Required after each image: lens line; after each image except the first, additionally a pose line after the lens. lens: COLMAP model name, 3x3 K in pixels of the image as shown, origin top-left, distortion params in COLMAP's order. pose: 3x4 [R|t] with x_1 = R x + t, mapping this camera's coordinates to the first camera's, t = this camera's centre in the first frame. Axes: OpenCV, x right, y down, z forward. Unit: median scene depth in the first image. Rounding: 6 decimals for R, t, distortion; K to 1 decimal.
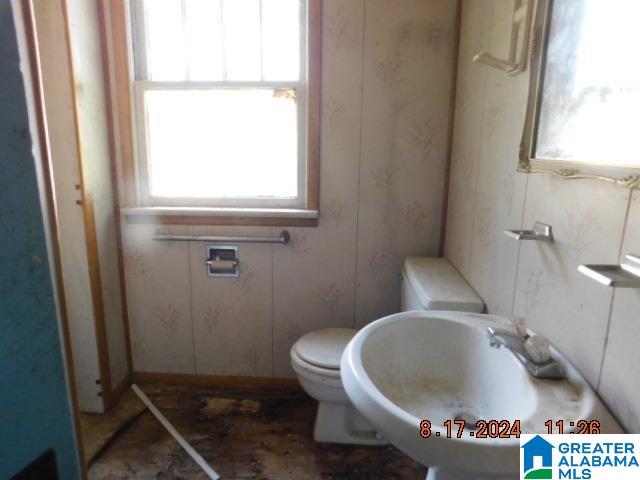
lens RADIAL K [[421.2, 0, 320.0], [0, 421.2, 240.0], [0, 0, 1]] dist [-0.079310, 0.069605]
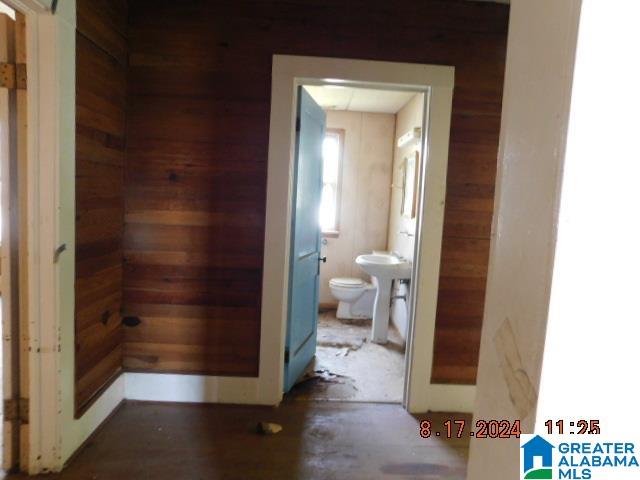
lens RADIAL K [[421.2, 0, 320.0], [0, 421.2, 240.0], [0, 0, 1]] dist [-0.079310, 0.069605]
pose [[0.996669, 0.034954, 0.073680, -0.326965], [-0.025684, 0.992049, -0.123207, 0.320645], [-0.077401, 0.120904, 0.989642, -1.619488]]
